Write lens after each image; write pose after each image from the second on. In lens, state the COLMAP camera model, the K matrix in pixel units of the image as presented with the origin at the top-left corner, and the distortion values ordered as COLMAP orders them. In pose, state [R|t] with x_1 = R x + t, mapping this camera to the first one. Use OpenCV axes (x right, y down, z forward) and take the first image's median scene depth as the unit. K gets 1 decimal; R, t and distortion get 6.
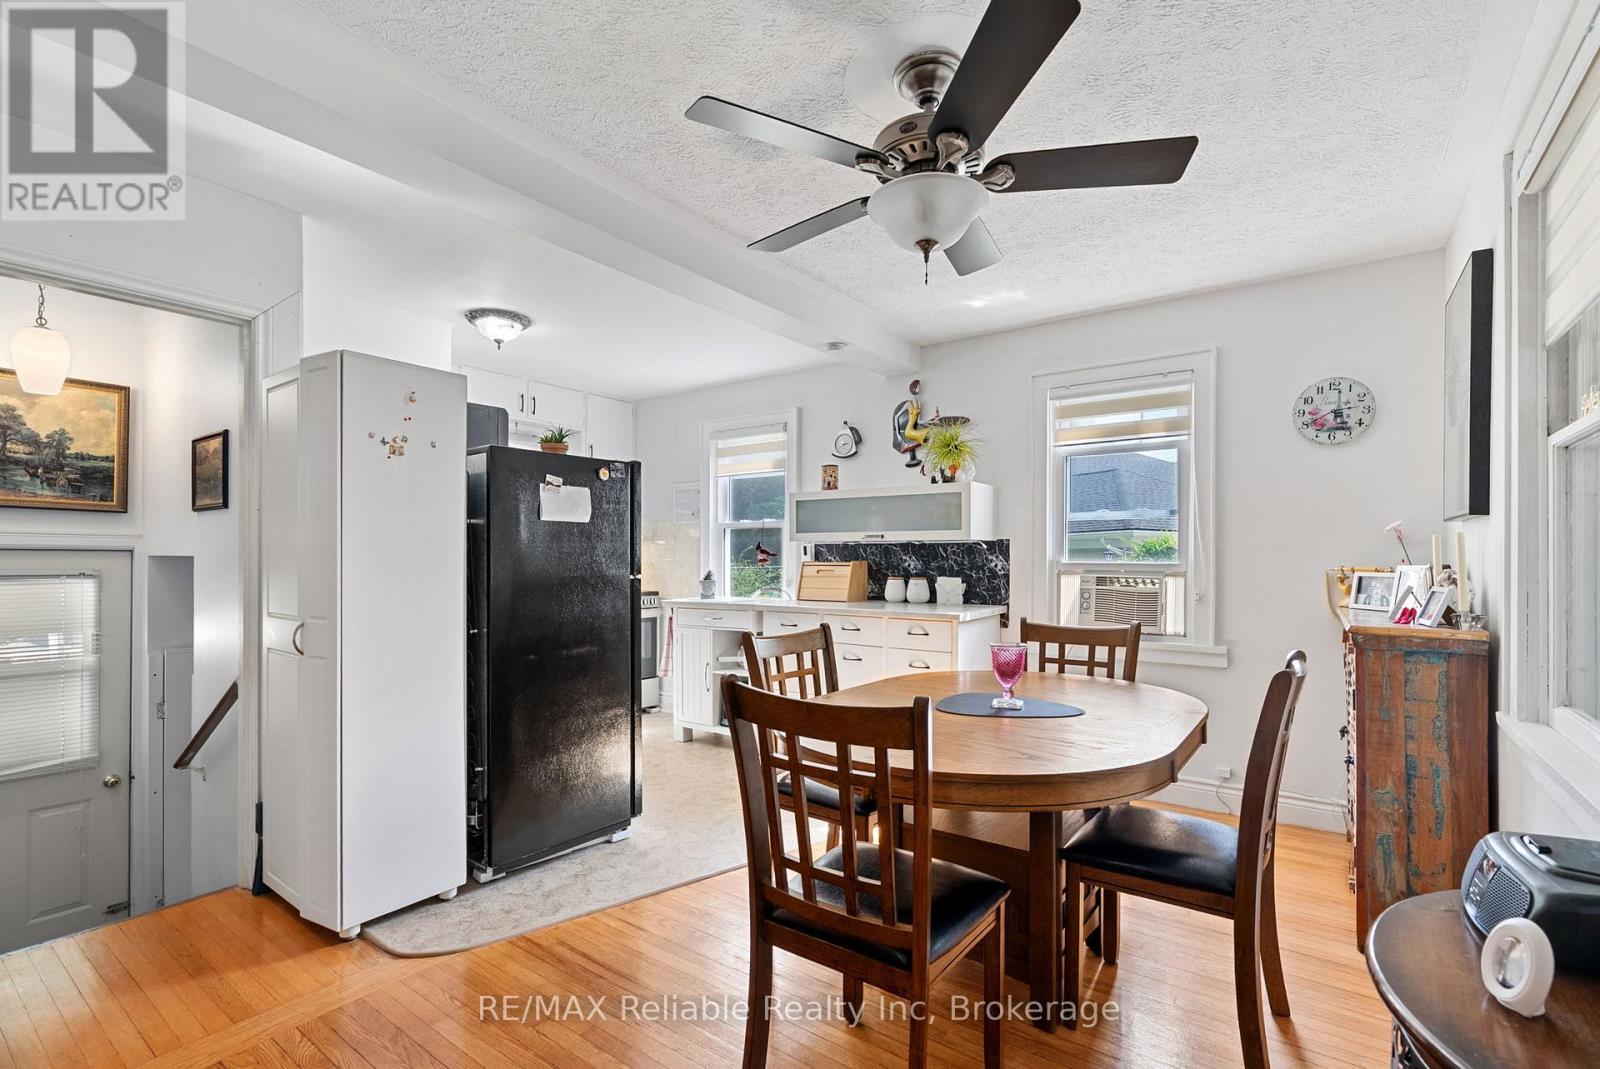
lens RADIAL K [[731.8, 0, 794.7], [0, 731.8, 563.4], [0, 0, 1]] dist [-0.007424, 0.003582]
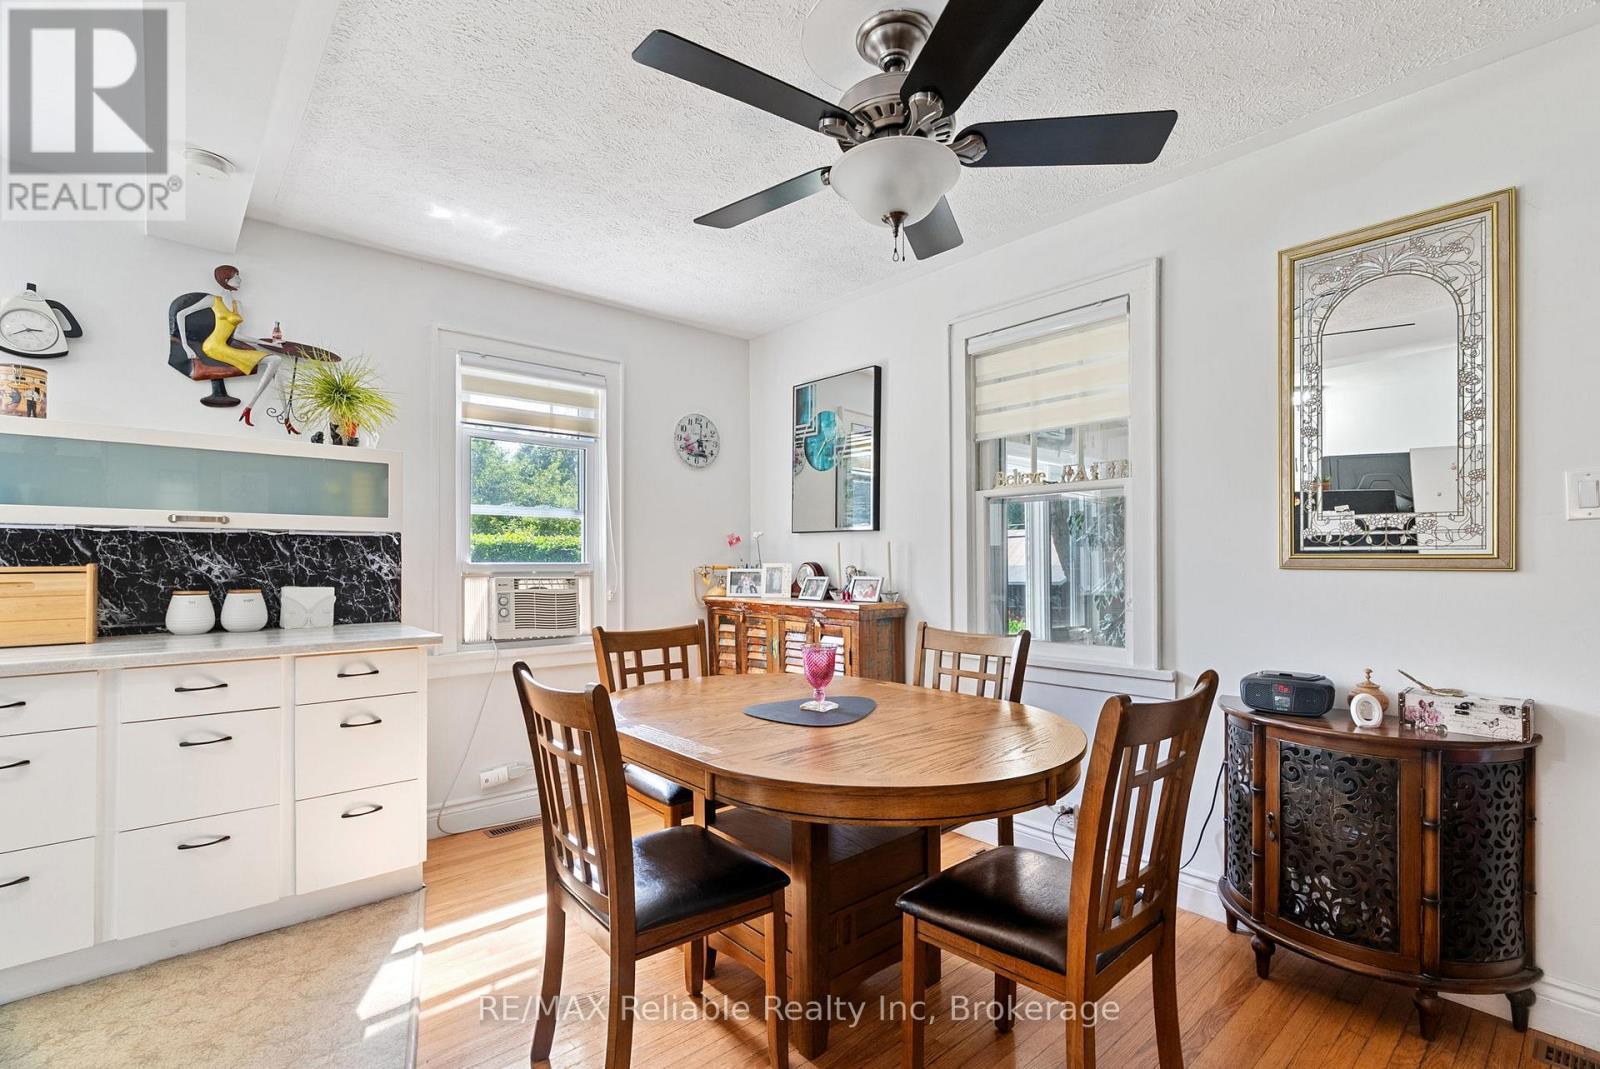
lens RADIAL K [[731.8, 0, 803.8], [0, 731.8, 554.5], [0, 0, 1]] dist [-0.007424, 0.003582]
pose [[0.201809, 0.006362, 0.979404, -0.349990], [0.009307, 0.999921, -0.008413, -0.000685], [-0.979381, 0.010814, 0.201734, 0.436883]]
